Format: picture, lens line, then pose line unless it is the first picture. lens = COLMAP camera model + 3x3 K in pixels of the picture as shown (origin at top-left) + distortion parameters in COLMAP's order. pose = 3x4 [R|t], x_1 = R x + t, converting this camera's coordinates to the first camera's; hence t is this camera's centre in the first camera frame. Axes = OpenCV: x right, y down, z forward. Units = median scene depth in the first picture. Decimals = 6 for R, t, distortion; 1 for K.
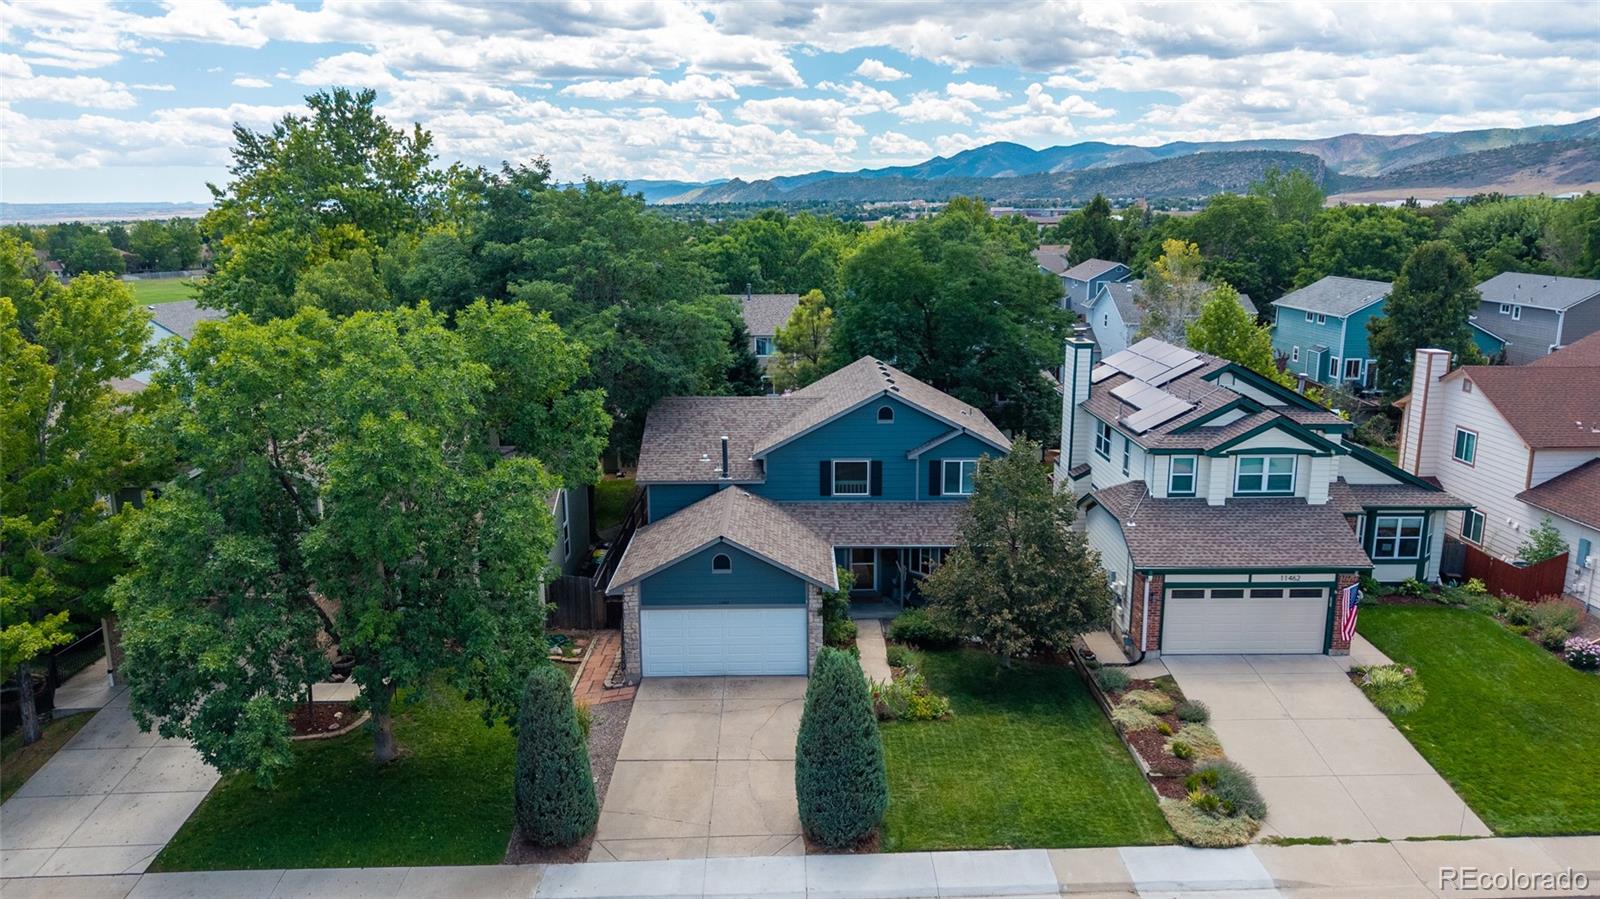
lens RADIAL K [[1083.9, 0, 811.5], [0, 1083.9, 458.9], [0, 0, 1]] dist [0.025894, -0.024020]
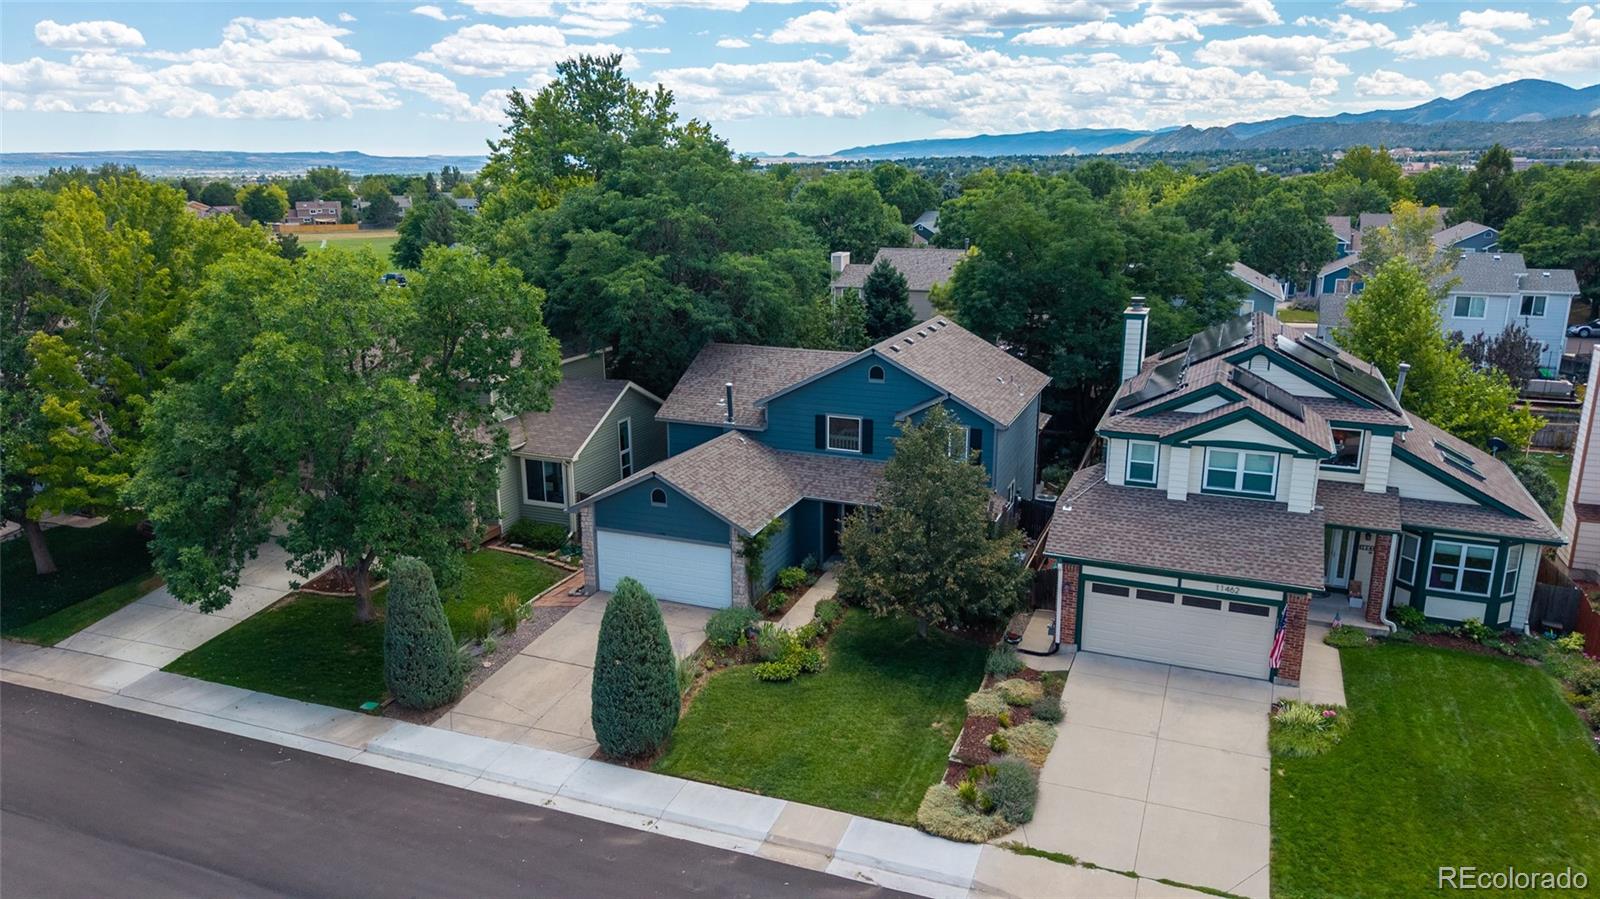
lens RADIAL K [[1083.9, 0, 802.4], [0, 1083.9, 454.9], [0, 0, 1]] dist [0.025894, -0.024020]
pose [[0.922782, 0.103589, -0.371138, 0.369894], [-0.088837, 0.994432, 0.056677, -0.016059], [0.374943, -0.019329, 0.926846, 0.041142]]
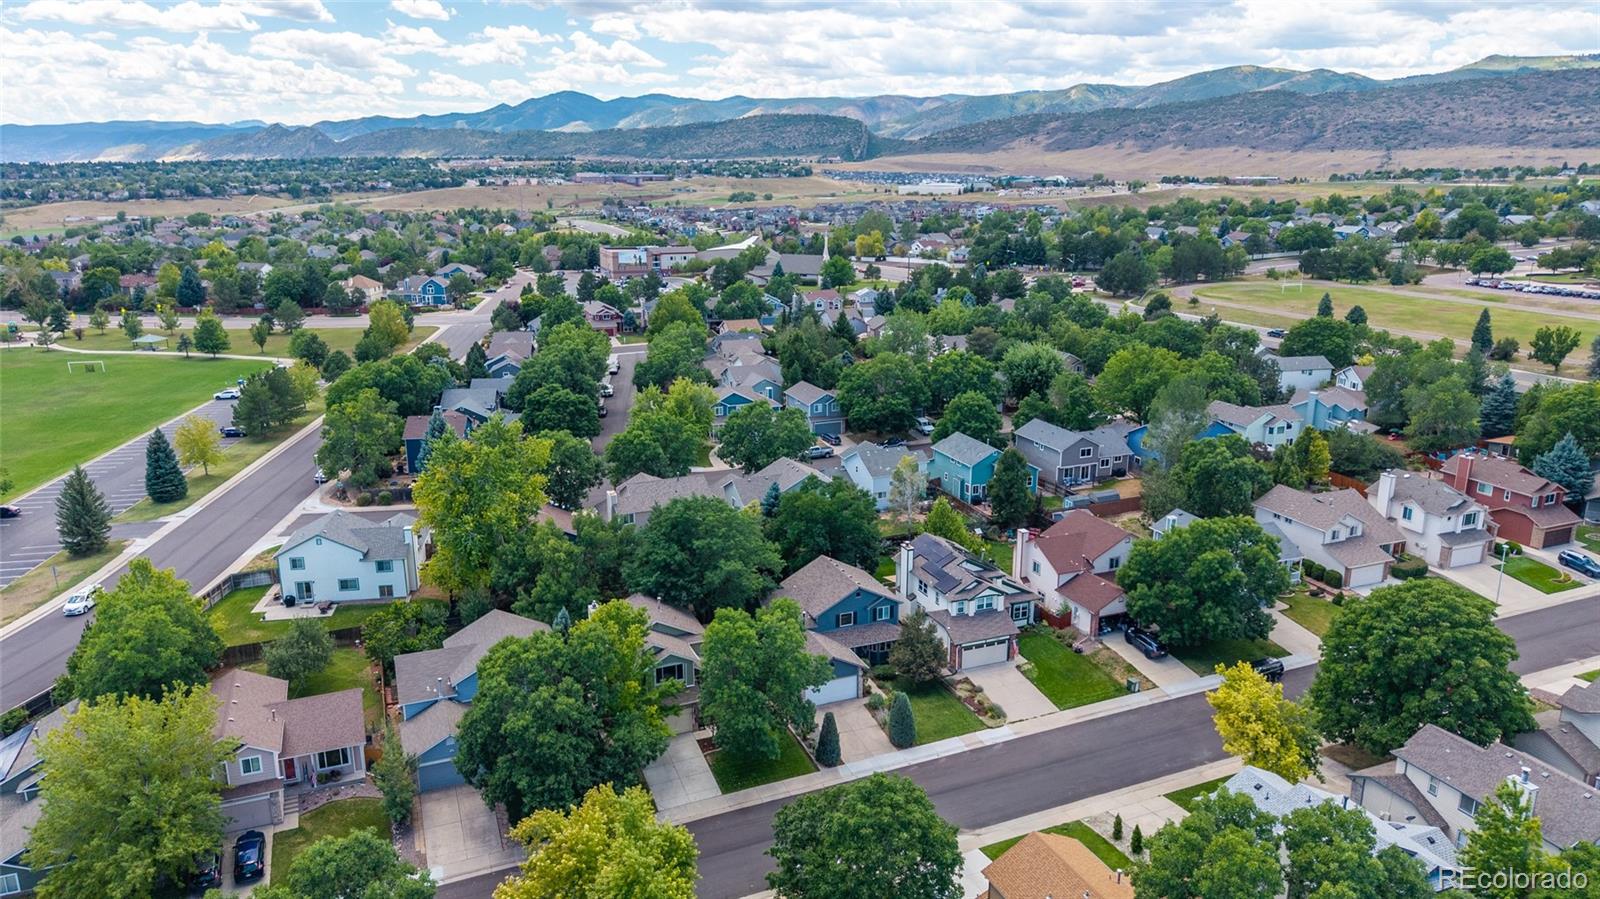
lens RADIAL K [[1083.9, 0, 805.6], [0, 1083.9, 448.4], [0, 0, 1]] dist [0.025894, -0.024020]
pose [[0.929649, -0.089619, 0.357380, -0.951948], [0.076523, 0.995781, 0.050649, -0.533384], [-0.360411, -0.019738, 0.932585, -1.421435]]
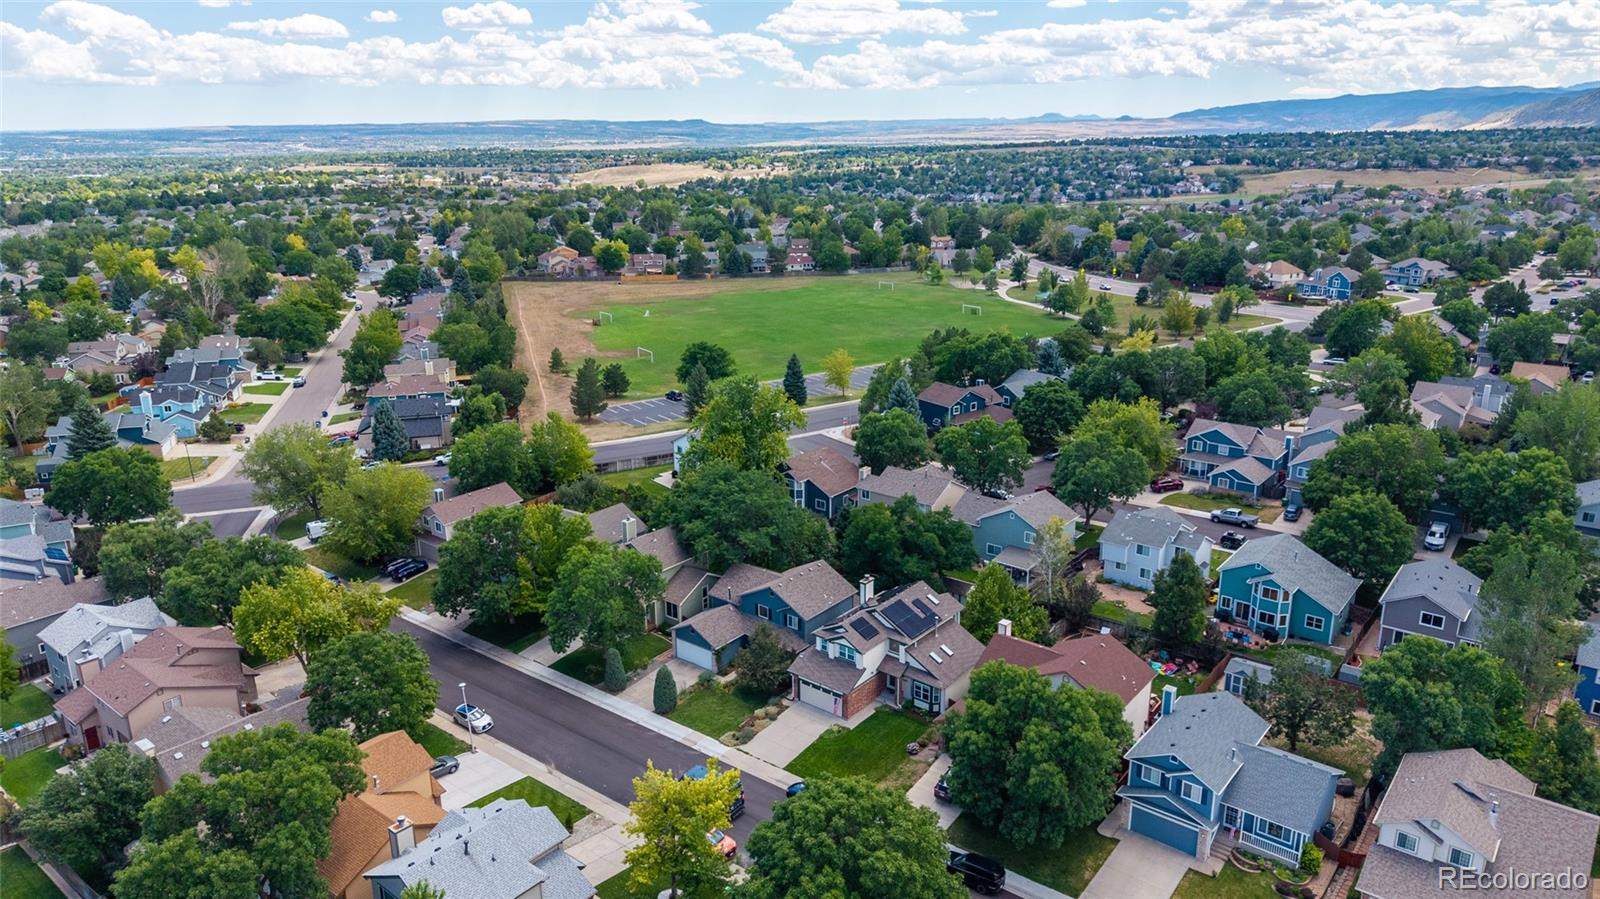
lens RADIAL K [[1083.9, 0, 793.1], [0, 1083.9, 440.0], [0, 0, 1]] dist [0.025894, -0.024020]
pose [[0.772098, 0.176278, -0.610566, 1.750850], [-0.139671, 0.984338, 0.107568, -0.744032], [0.619965, 0.002225, 0.784626, -1.206028]]
